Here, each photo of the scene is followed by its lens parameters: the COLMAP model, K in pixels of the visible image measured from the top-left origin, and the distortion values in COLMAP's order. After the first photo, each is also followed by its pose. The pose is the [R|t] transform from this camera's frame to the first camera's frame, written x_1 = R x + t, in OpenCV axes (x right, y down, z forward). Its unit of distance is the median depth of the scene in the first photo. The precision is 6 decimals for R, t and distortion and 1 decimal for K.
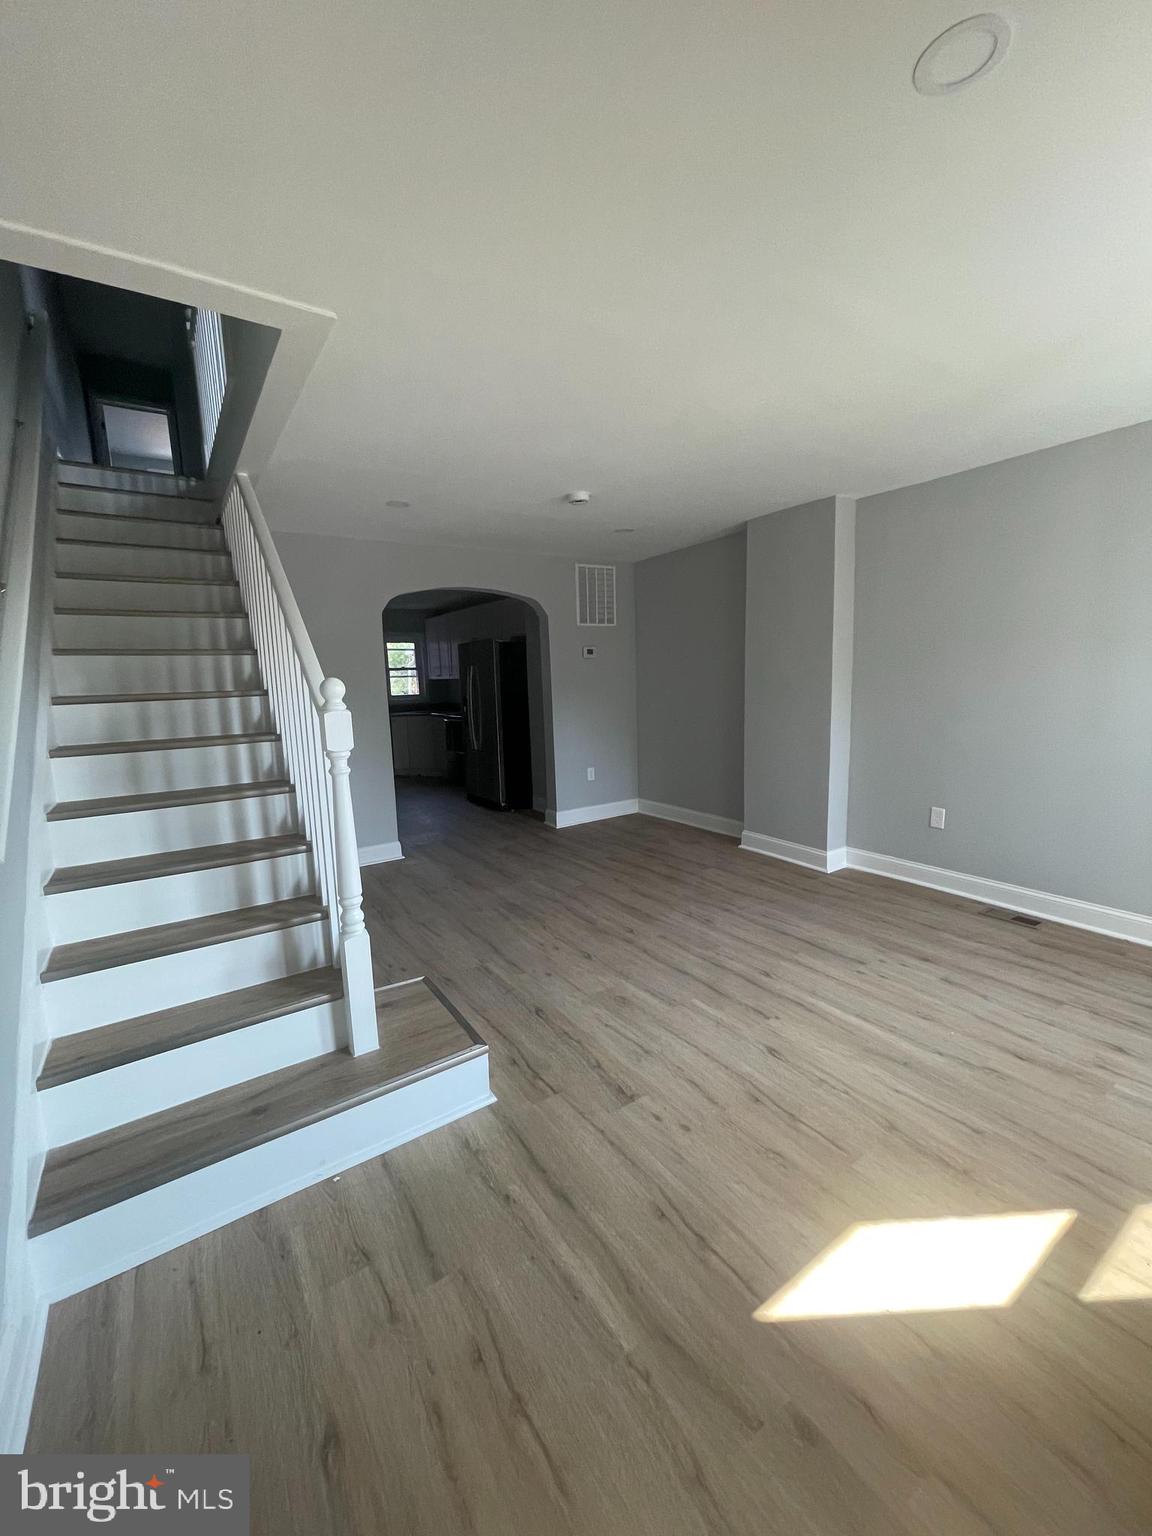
lens RADIAL K [[616.7, 0, 573.1], [0, 616.7, 760.0], [0, 0, 1]] dist [-0.002067, 0.001453]
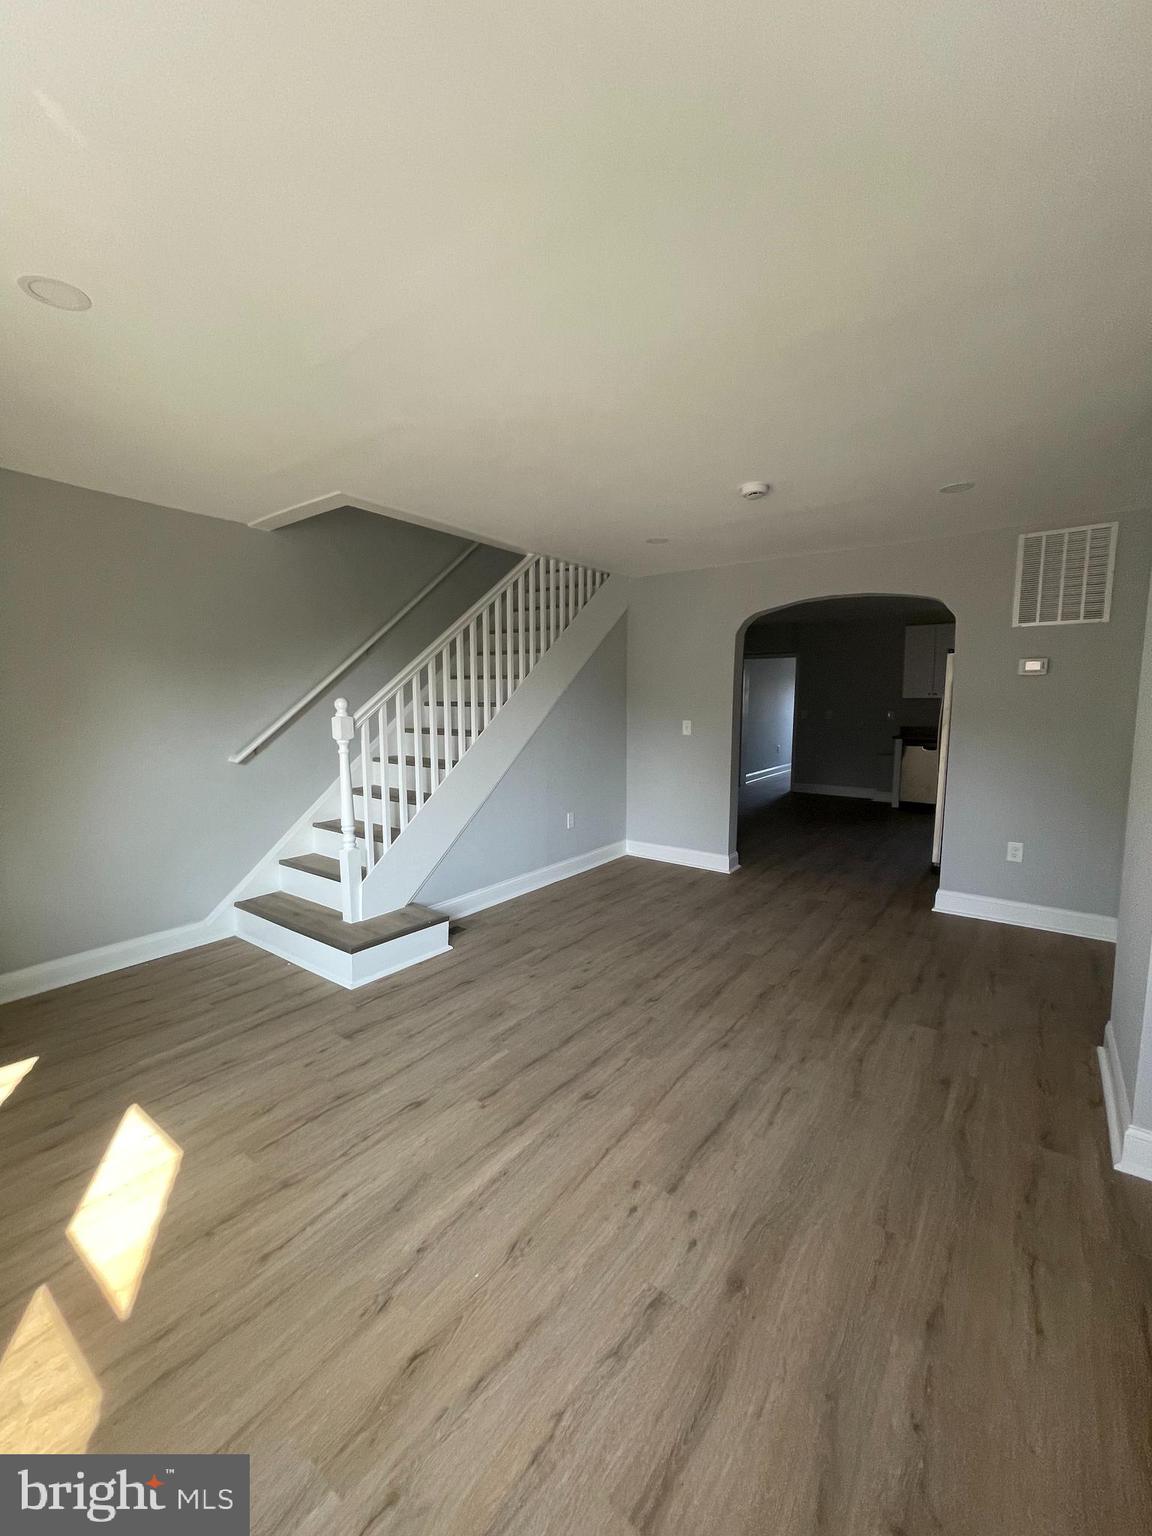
lens RADIAL K [[616.7, 0, 572.9], [0, 616.7, 760.1], [0, 0, 1]] dist [-0.002067, 0.001453]
pose [[0.332886, 0.126336, -0.934466, 0.788516], [-0.138139, 0.986827, 0.084205, -0.107008], [0.932794, 0.101055, 0.345953, 0.541423]]
